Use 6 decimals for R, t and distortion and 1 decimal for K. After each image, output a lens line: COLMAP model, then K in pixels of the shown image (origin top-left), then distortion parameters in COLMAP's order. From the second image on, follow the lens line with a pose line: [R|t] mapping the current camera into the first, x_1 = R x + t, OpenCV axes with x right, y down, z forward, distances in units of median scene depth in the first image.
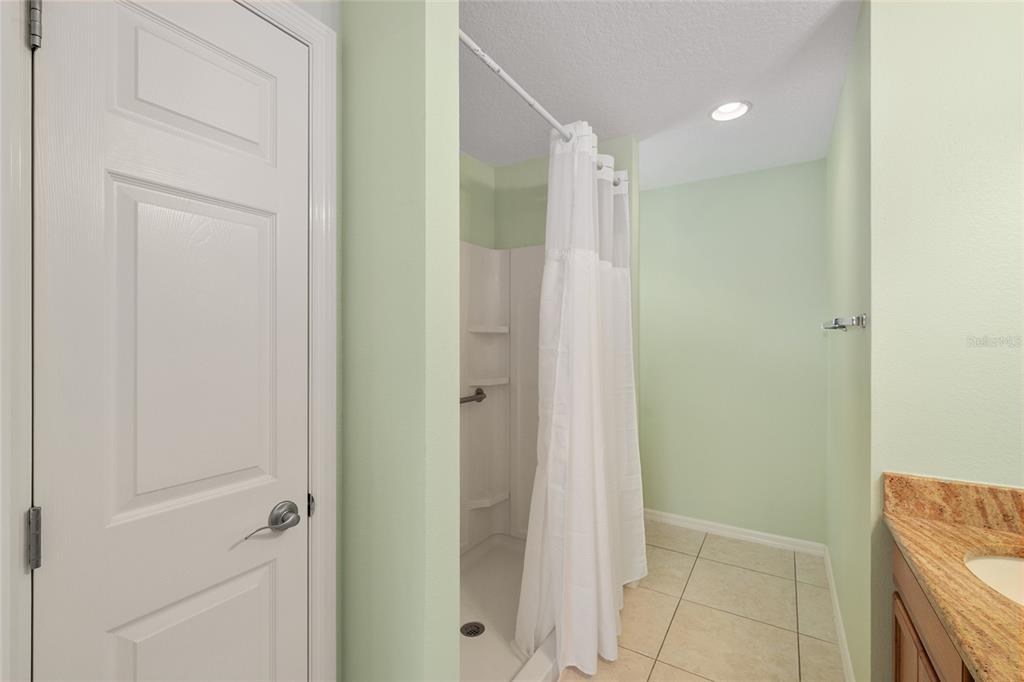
lens RADIAL K [[451.0, 0, 512.0], [0, 451.0, 341.0], [0, 0, 1]] dist [-0.001512, 0.000128]
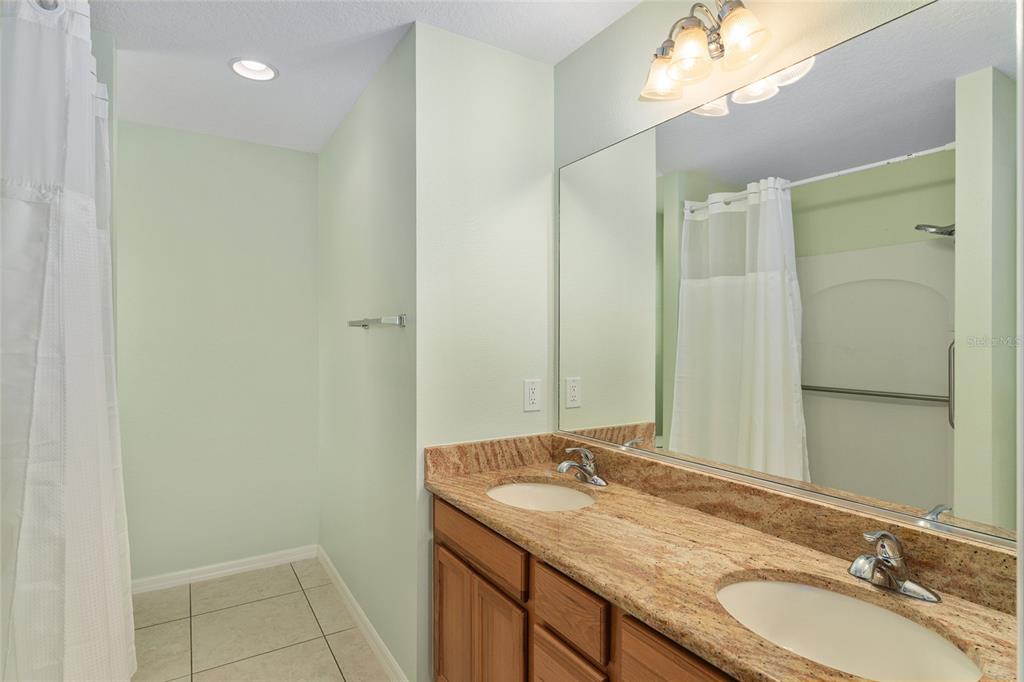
lens RADIAL K [[556.7, 0, 512.0], [0, 556.7, 341.0], [0, 0, 1]] dist [0.000827, 0.000055]
pose [[0.415631, -0.006760, 0.909508, -0.424039], [0.003652, 0.999977, 0.005764, 0.000449], [-0.909526, 0.000926, 0.415646, 0.179427]]
